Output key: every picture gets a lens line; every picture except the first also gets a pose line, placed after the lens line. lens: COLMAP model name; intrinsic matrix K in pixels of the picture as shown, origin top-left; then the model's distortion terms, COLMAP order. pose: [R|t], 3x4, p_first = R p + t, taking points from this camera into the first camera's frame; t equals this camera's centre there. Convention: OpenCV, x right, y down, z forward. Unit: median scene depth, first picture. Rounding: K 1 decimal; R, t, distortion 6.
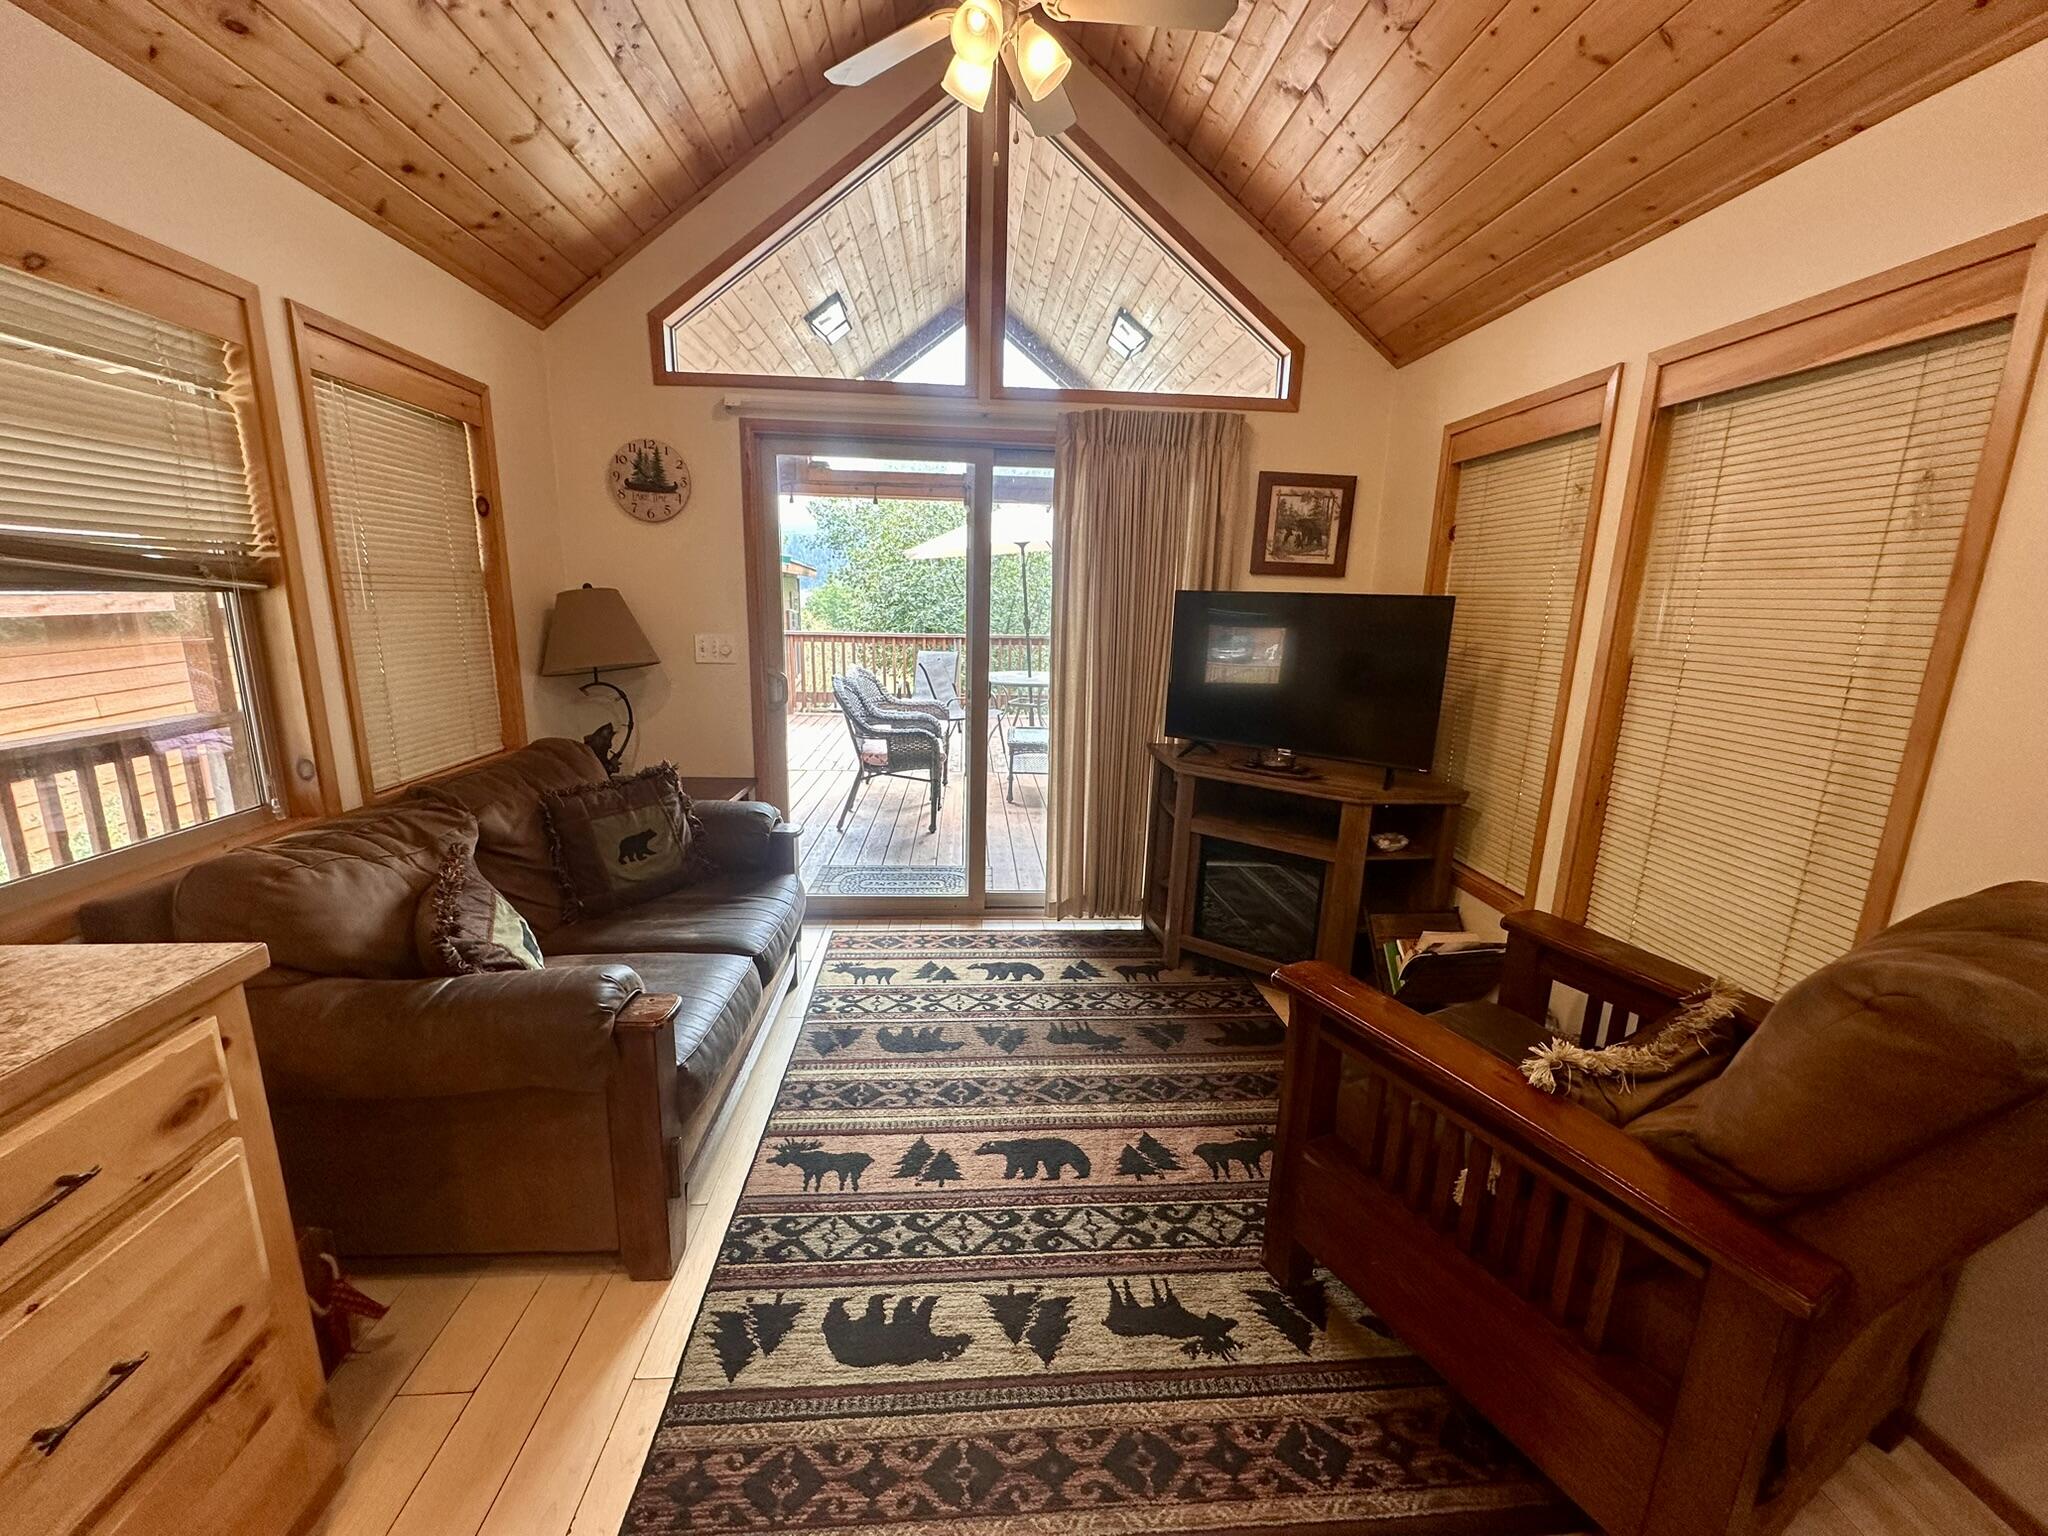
lens RADIAL K [[813.4, 0, 1023.1], [0, 813.4, 768.5], [0, 0, 1]] dist [-0.003415, 0.000806]
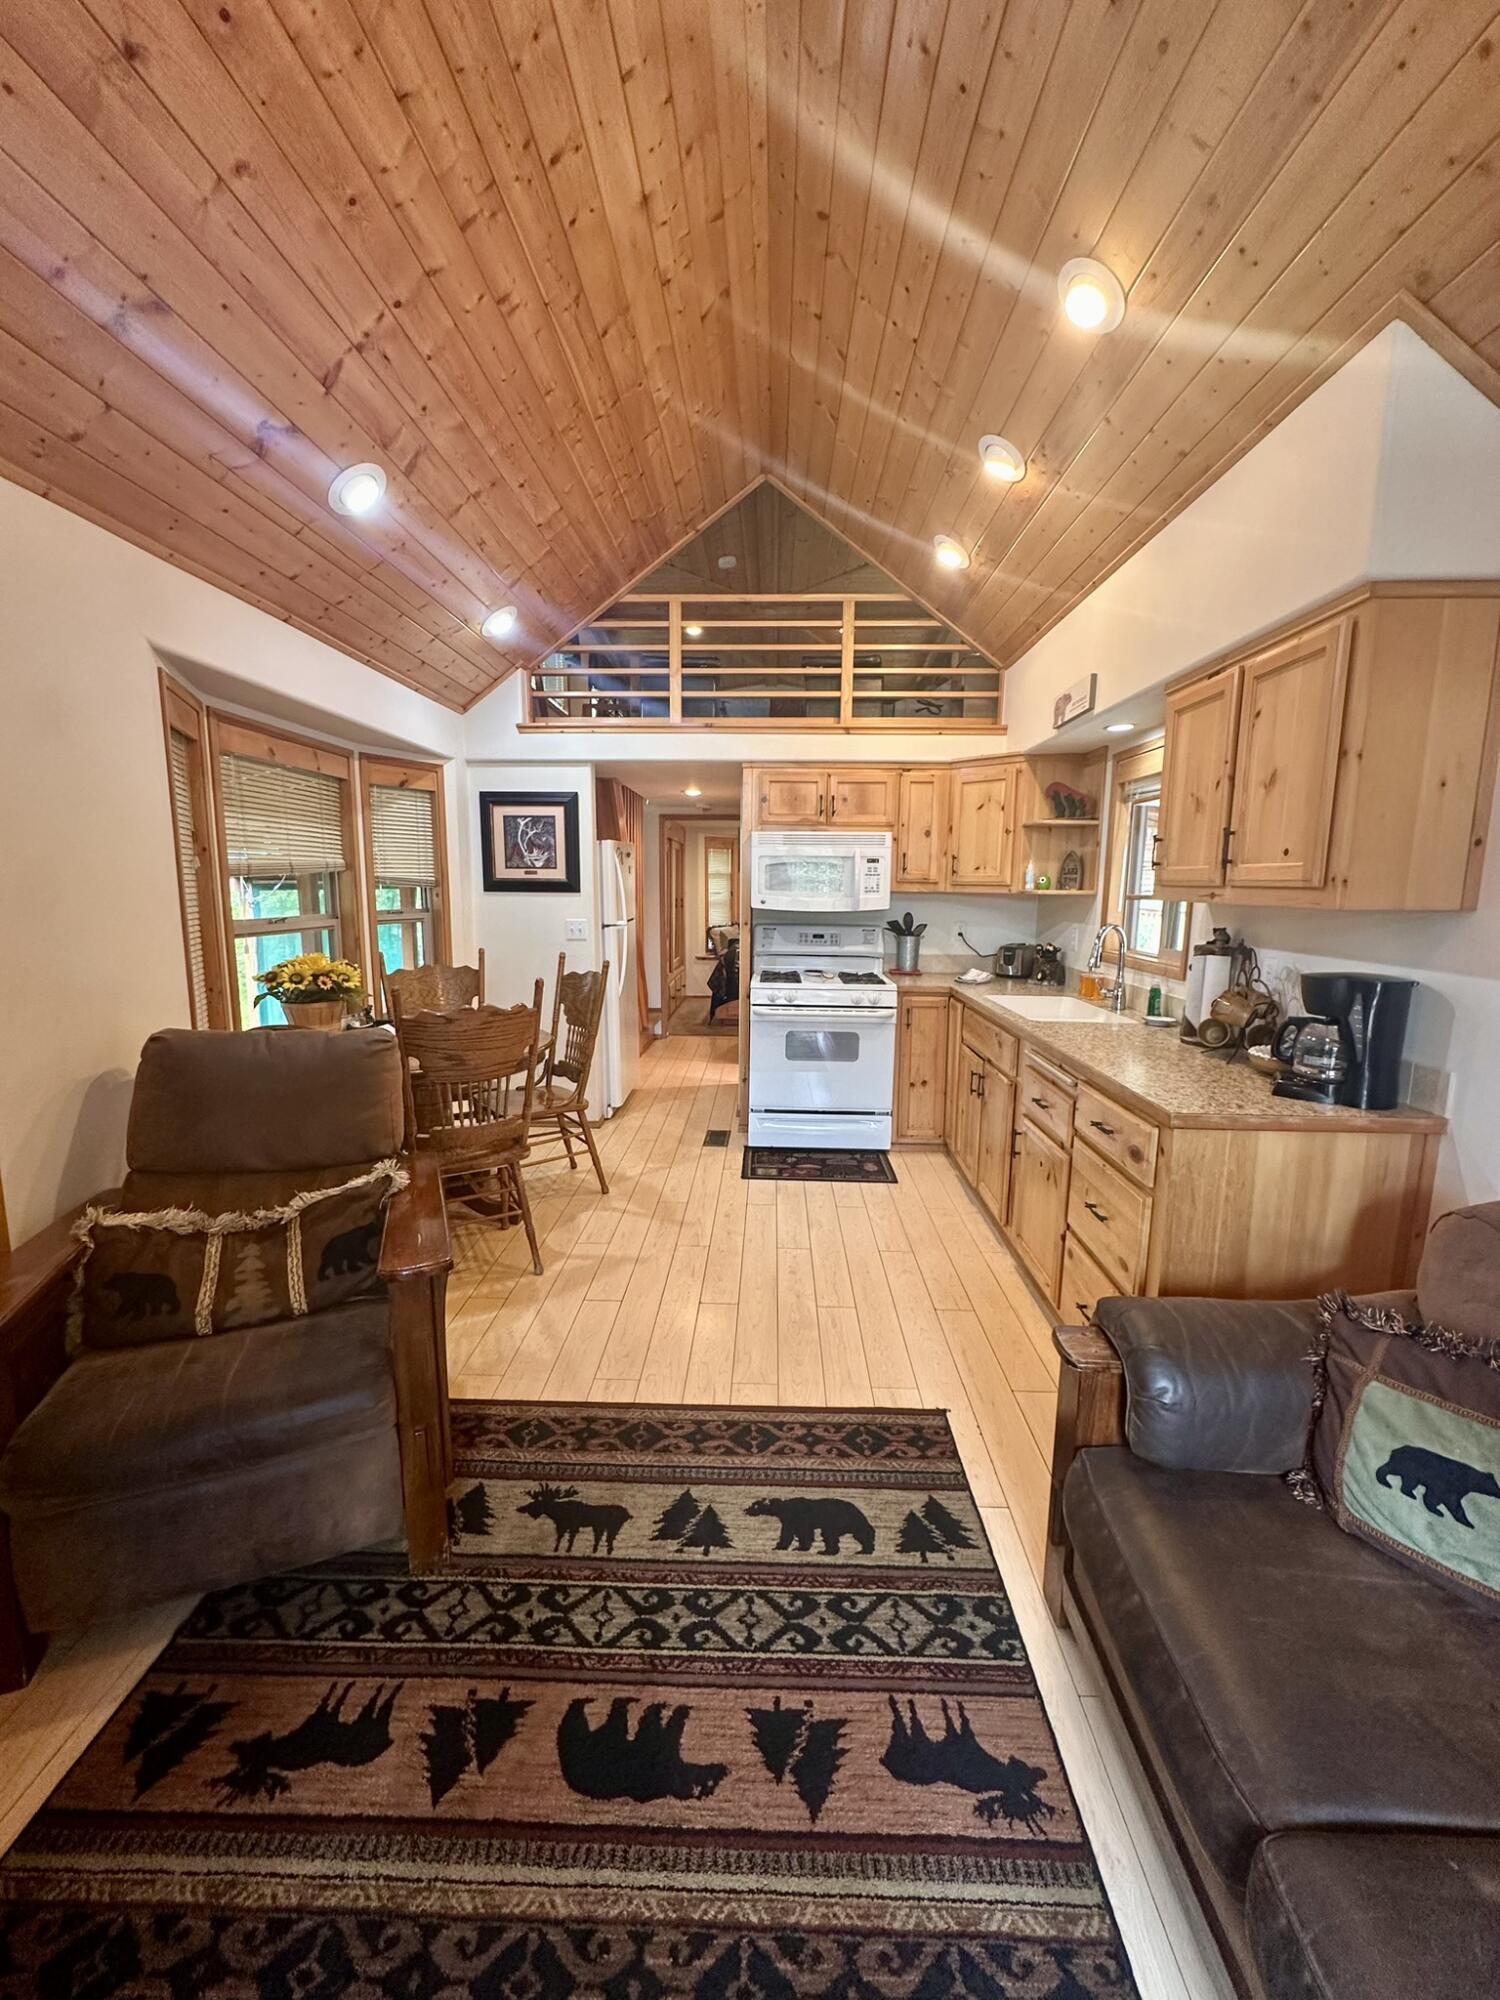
lens RADIAL K [[794.3, 0, 749.7], [0, 794.3, 1003.8], [0, 0, 1]] dist [-0.003415, 0.000806]
pose [[-0.994673, -0.048098, 0.091173, -0.094720], [-0.011906, 0.932155, 0.361865, -0.283856], [-0.102392, 0.358852, -0.927761, 1.228908]]
